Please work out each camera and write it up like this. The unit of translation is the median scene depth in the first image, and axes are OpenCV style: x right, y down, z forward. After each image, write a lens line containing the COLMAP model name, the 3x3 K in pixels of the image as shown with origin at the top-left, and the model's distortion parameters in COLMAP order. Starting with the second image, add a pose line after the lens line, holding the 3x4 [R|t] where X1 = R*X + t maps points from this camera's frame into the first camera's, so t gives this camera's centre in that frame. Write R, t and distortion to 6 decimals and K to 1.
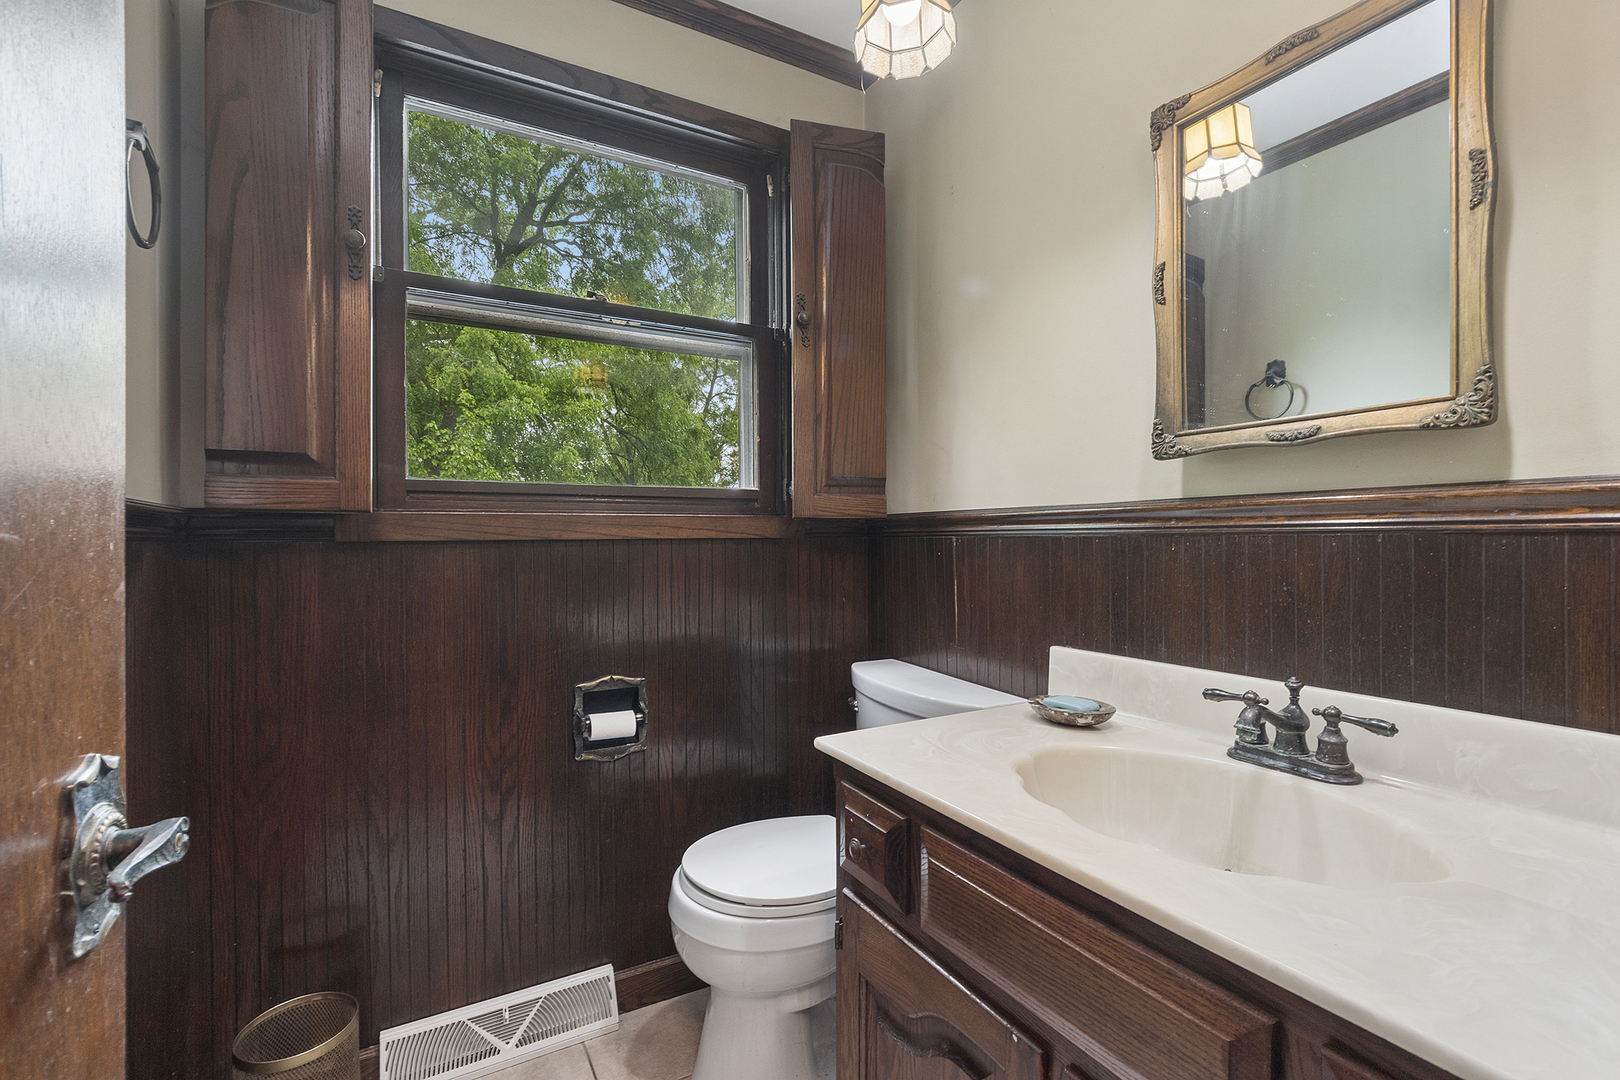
lens RADIAL K [[726.0, 0, 812.3], [0, 726.0, 537.4], [0, 0, 1]] dist [-0.002004, 0.000420]
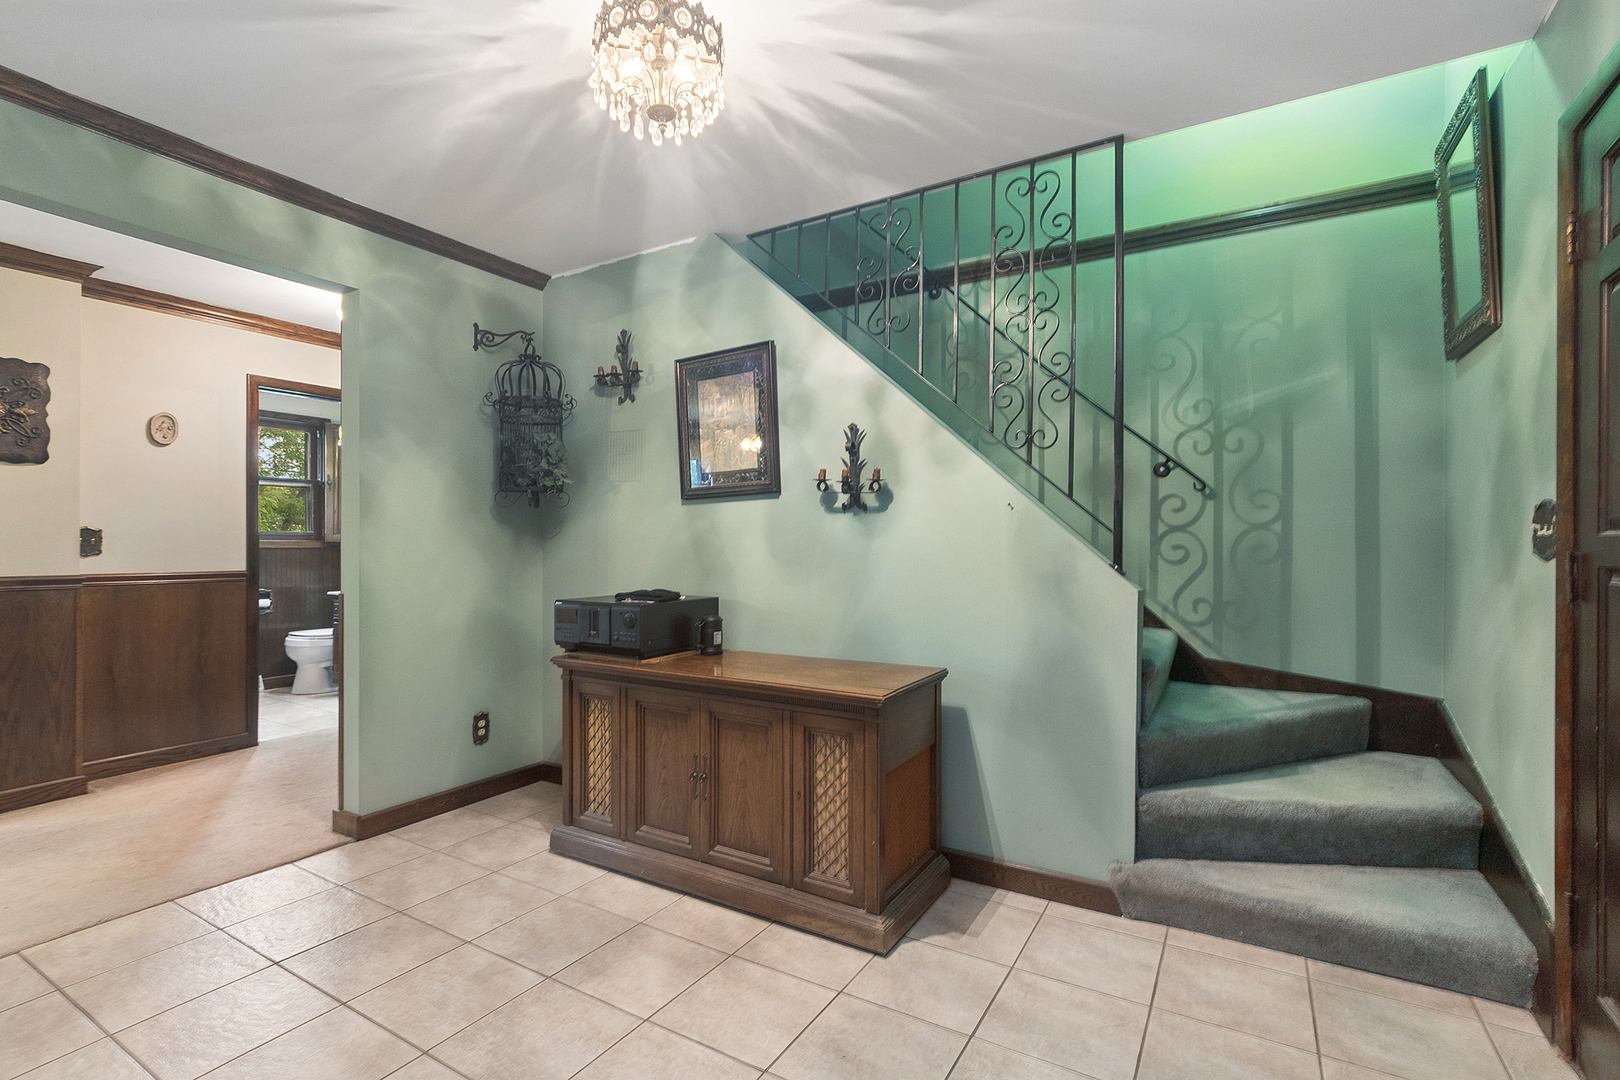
lens RADIAL K [[726.0, 0, 799.7], [0, 726.0, 548.2], [0, 0, 1]] dist [-0.002004, 0.000420]
pose [[0.869351, 0.006852, 0.494148, 0.240615], [-0.000506, 0.999916, -0.012976, 0.040275], [-0.494195, 0.011030, 0.869281, -3.248132]]
